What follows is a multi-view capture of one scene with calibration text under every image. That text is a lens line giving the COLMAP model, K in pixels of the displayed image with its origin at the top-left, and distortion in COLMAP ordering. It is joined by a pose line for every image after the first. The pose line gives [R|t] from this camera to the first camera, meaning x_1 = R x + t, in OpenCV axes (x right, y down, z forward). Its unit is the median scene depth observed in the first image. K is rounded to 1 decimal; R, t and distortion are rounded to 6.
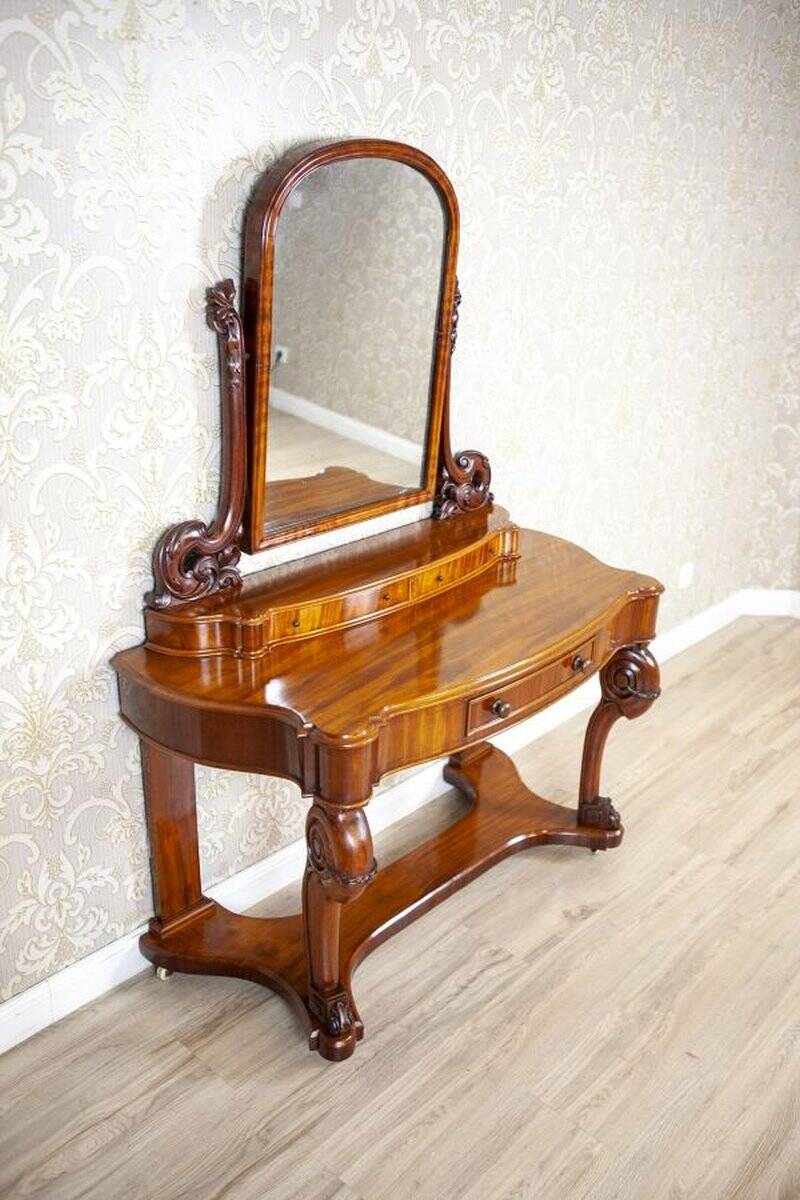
lens RADIAL K [[1033.9, 0, 401.6], [0, 1033.9, 603.9], [0, 0, 1]] dist [-0.063233, 0.106316]
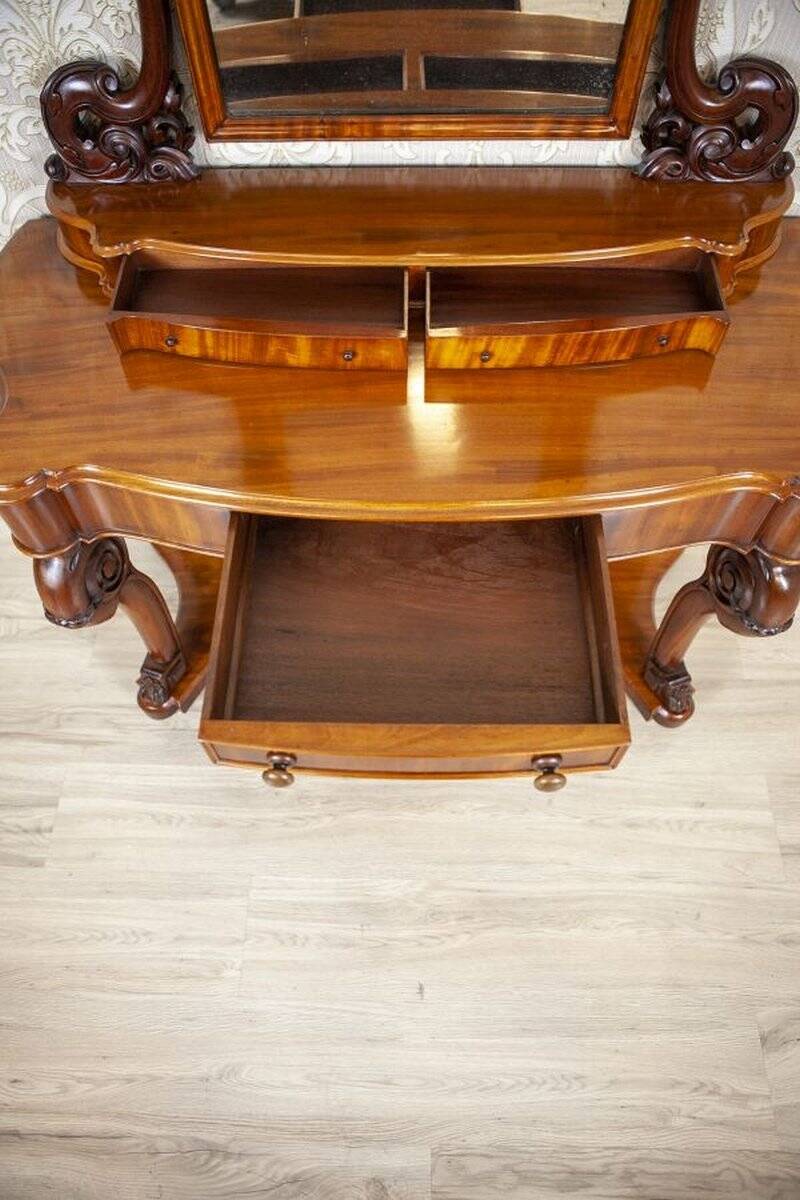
lens RADIAL K [[822.4, 0, 395.7], [0, 822.4, 593.6], [0, 0, 1]] dist [-0.063251, 0.046155]
pose [[0.654484, 0.620575, -0.431899, 0.328551], [-0.254961, 0.718929, 0.646634, -0.196988], [0.711790, -0.313094, 0.628750, 0.622753]]
